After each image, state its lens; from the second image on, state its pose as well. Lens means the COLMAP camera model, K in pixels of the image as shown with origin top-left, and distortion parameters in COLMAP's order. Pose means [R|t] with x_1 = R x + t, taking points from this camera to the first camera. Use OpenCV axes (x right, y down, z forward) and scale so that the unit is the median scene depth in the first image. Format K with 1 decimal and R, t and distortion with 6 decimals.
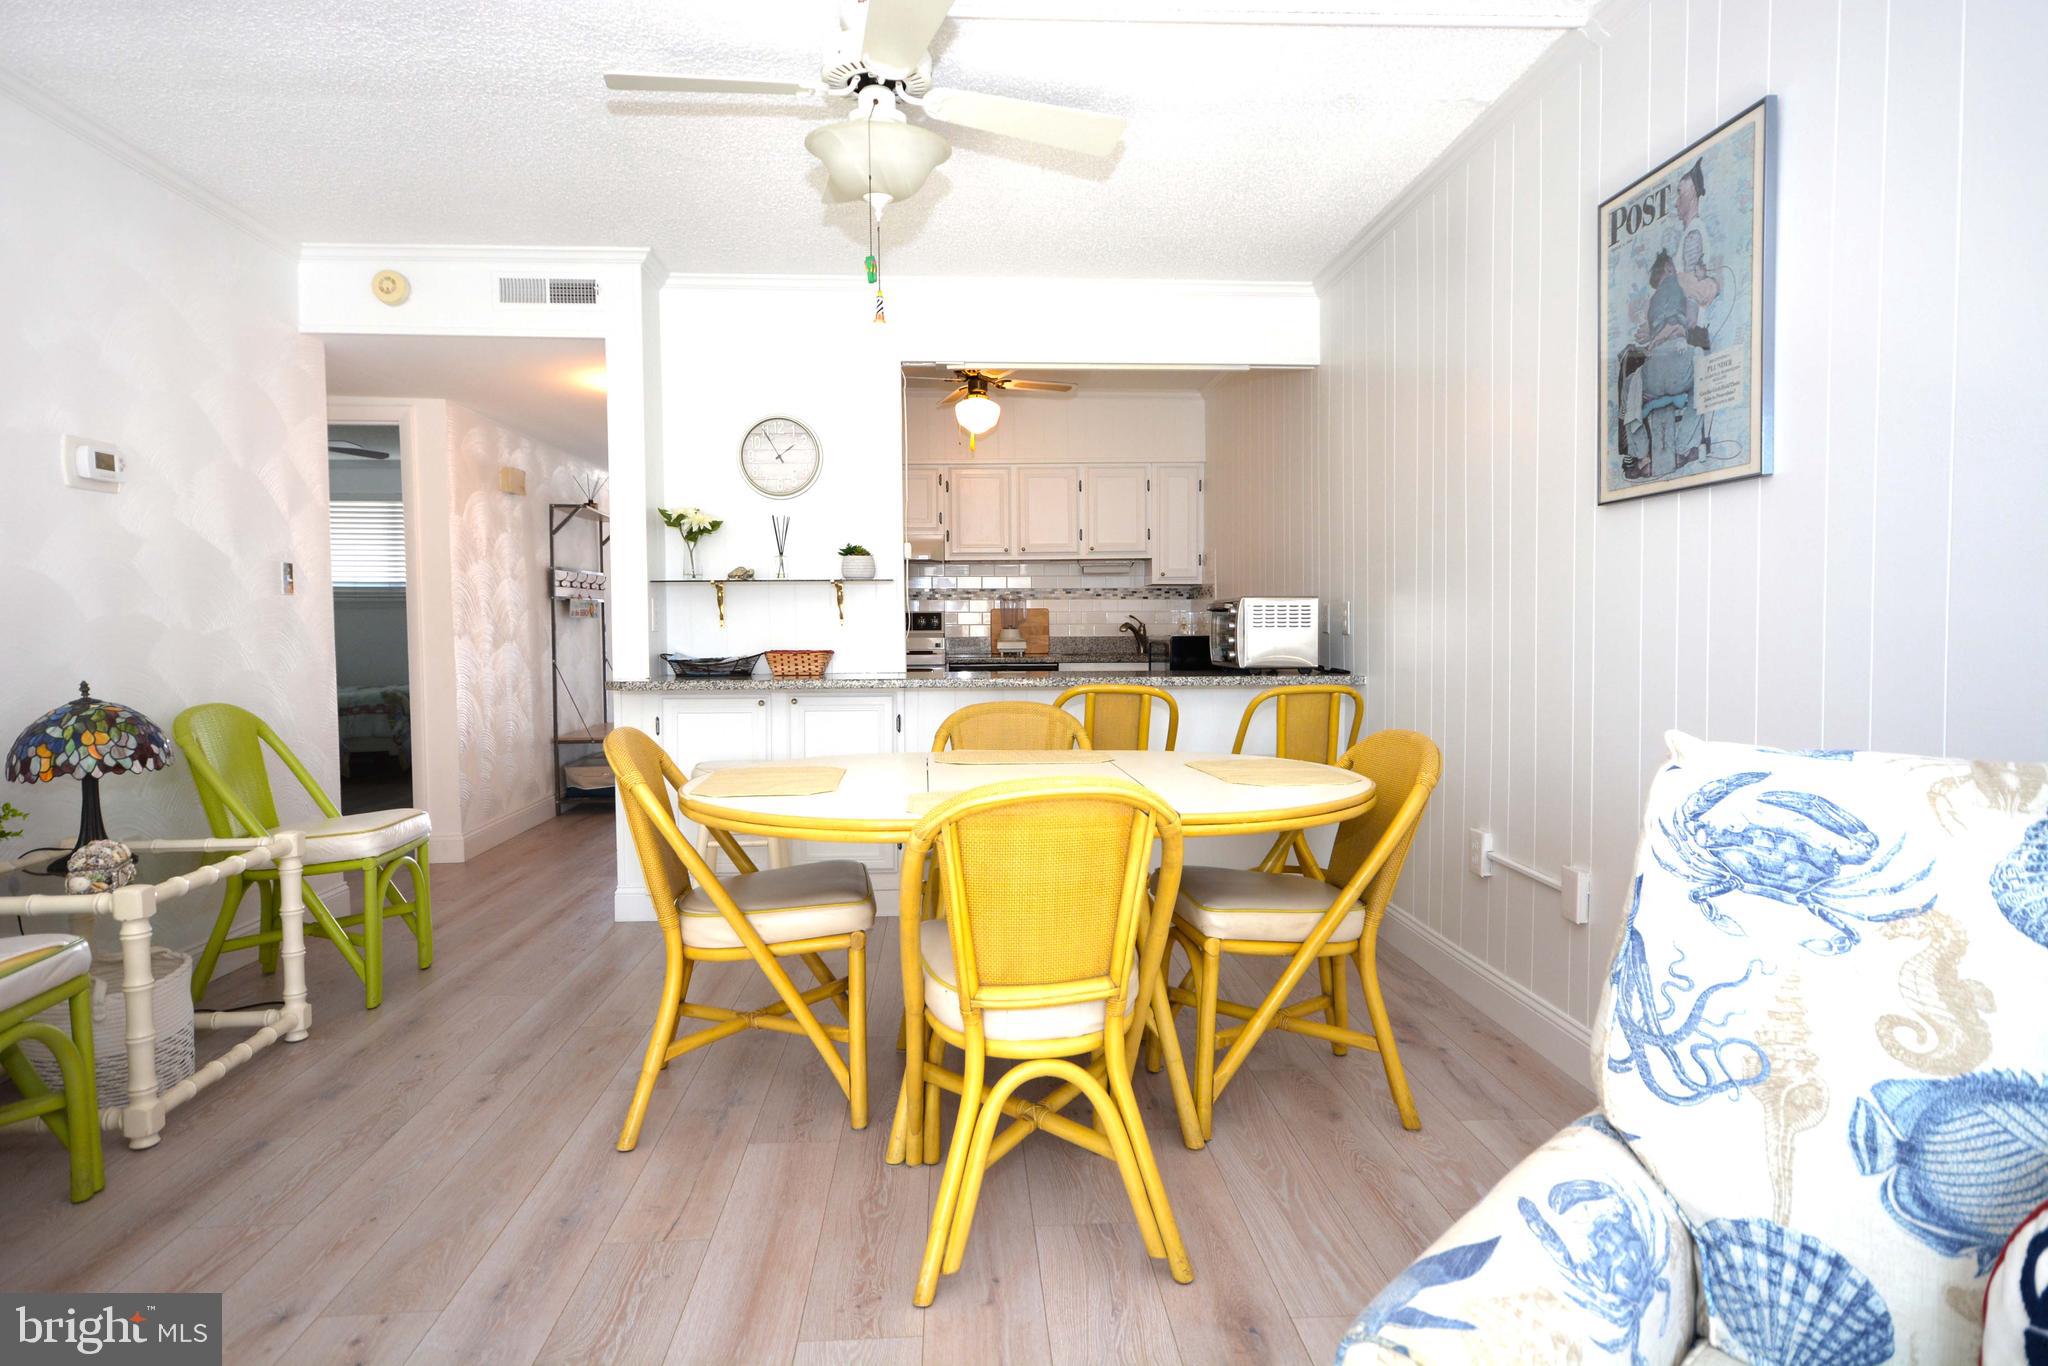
lens RADIAL K [[1174.1, 0, 1015.8], [0, 1174.1, 674.8], [0, 0, 1]] dist [0.023155, 0.001214]
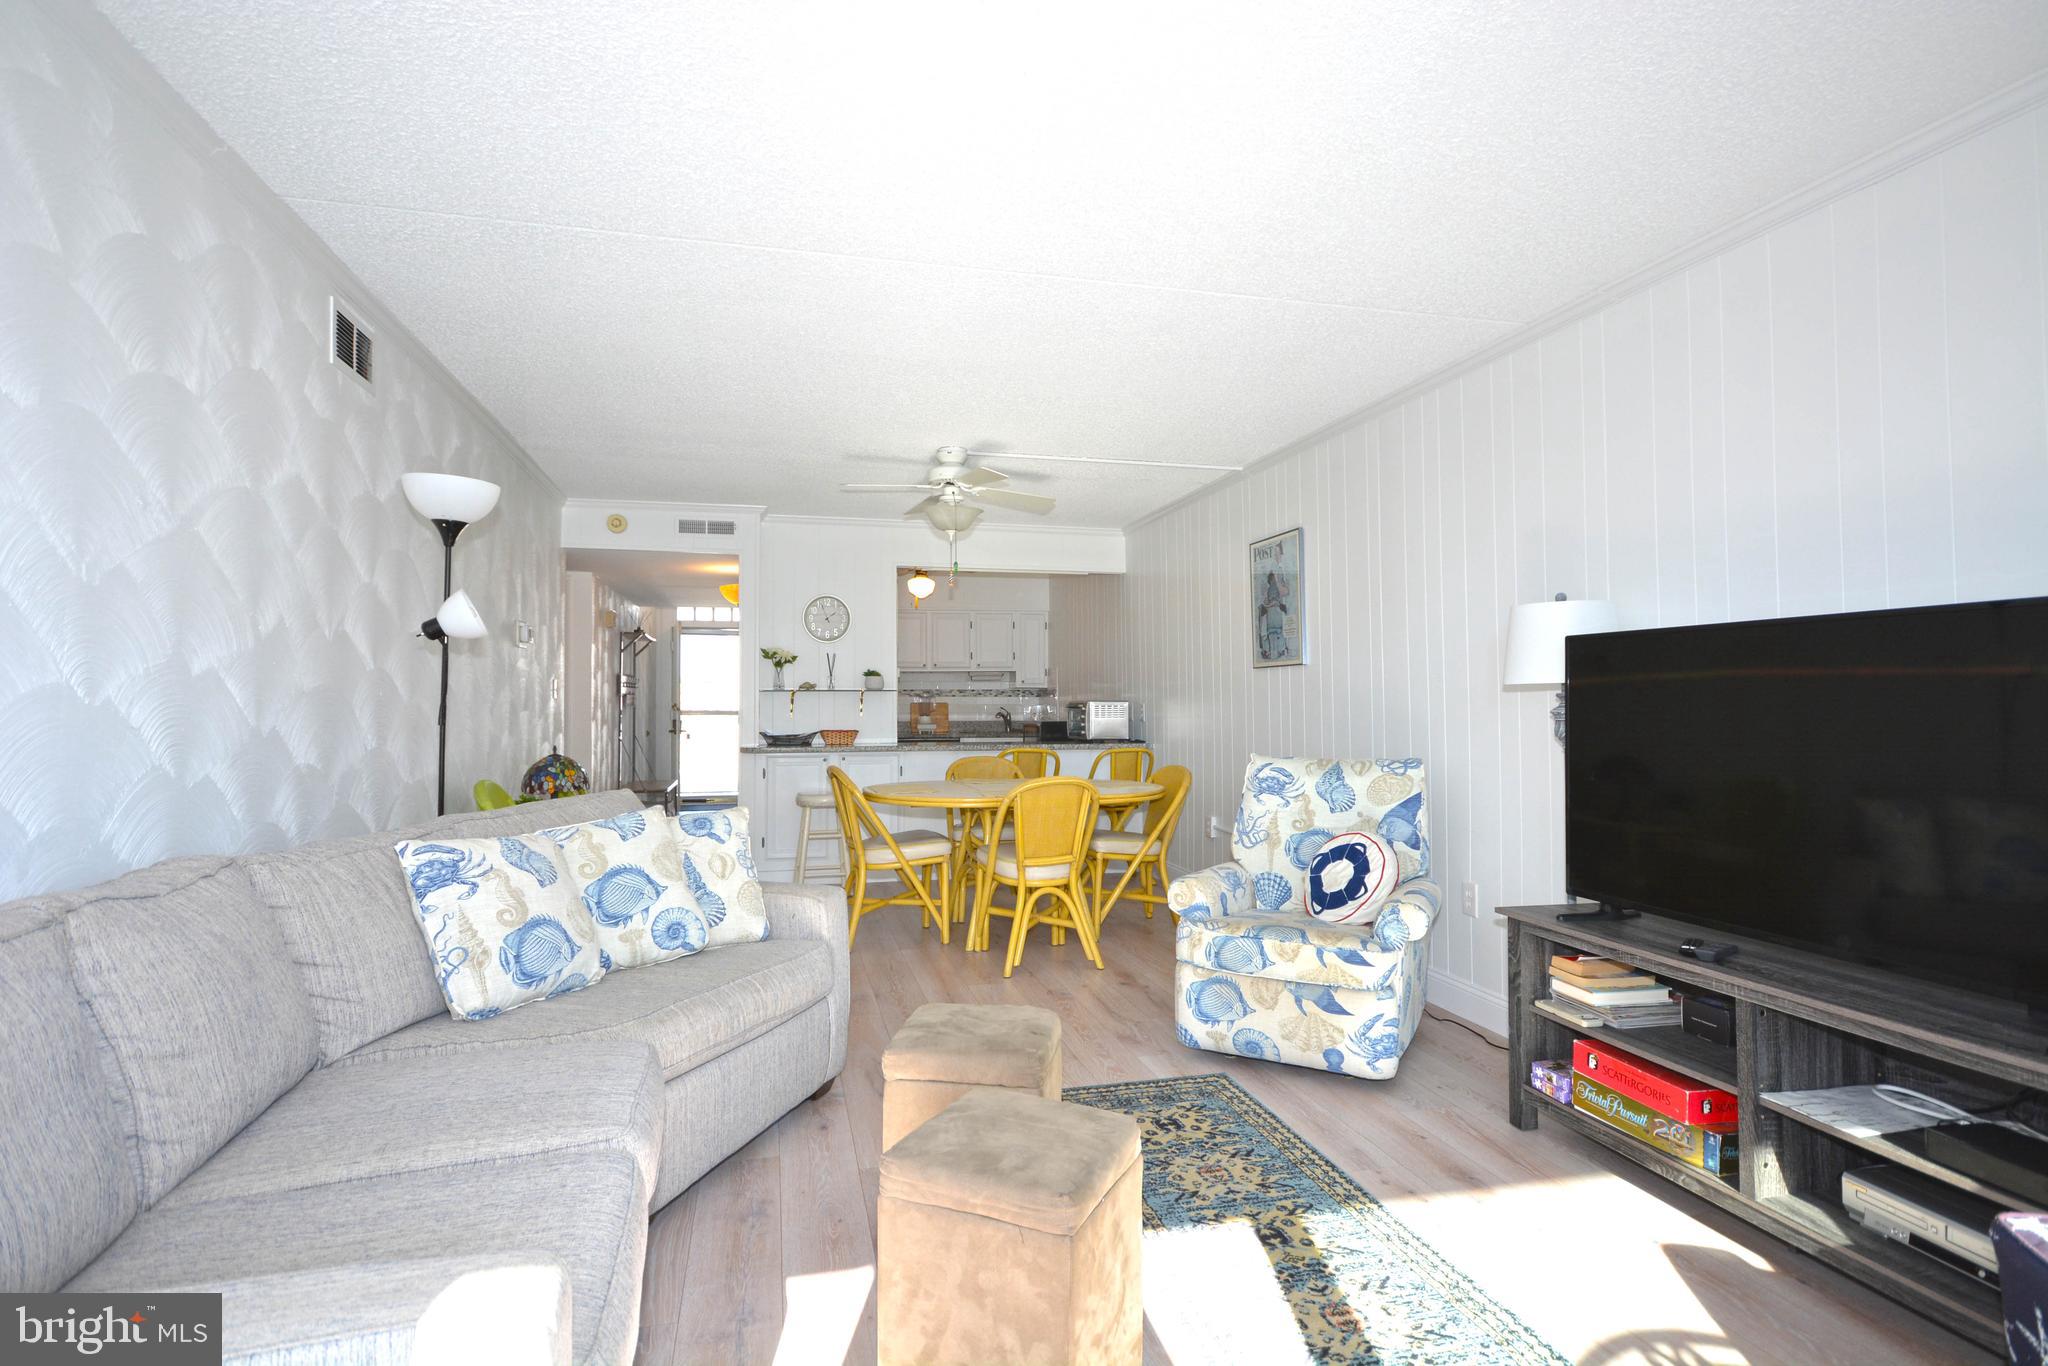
lens RADIAL K [[1024.4, 0, 1024.0], [0, 1024.4, 683.0], [0, 0, 1]] dist [0.000803, 0.000160]
pose [[0.983428, 0.007348, 0.181153, -0.451037], [0.004658, 0.997824, -0.065765, 0.024896], [-0.181242, 0.065519, 0.981254, -1.272818]]
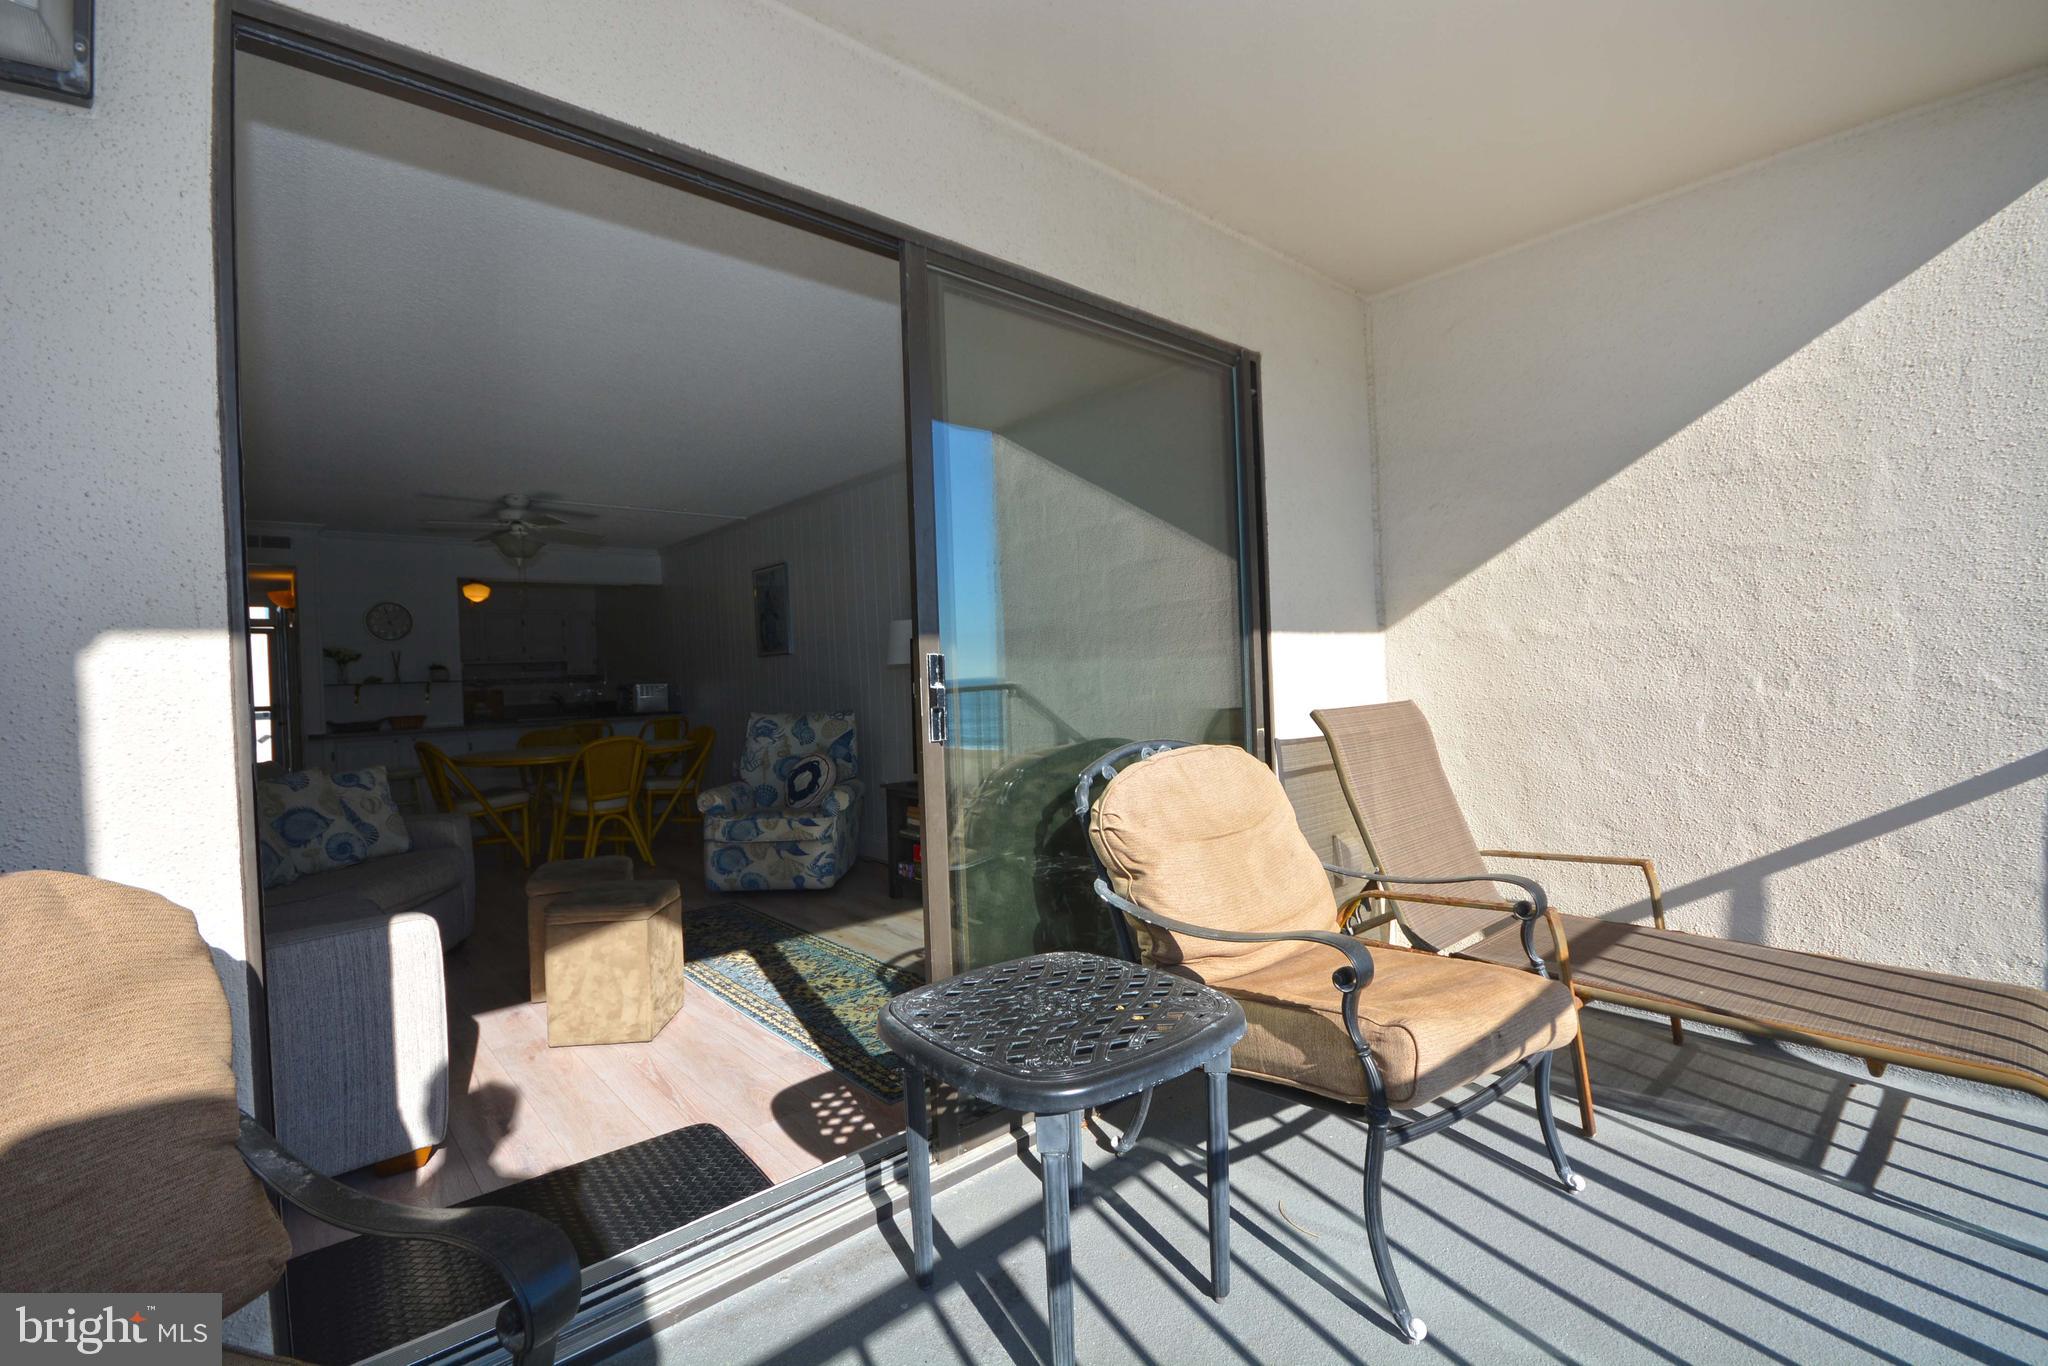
lens RADIAL K [[874.2, 0, 1016.0], [0, 874.2, 678.8], [0, 0, 1]] dist [-0.000337, 0.000021]
pose [[0.788163, -0.028409, 0.614811, -0.667196], [0.061096, 0.997612, -0.032224, 0.067006], [-0.612427, 0.062960, 0.788016, -2.027781]]
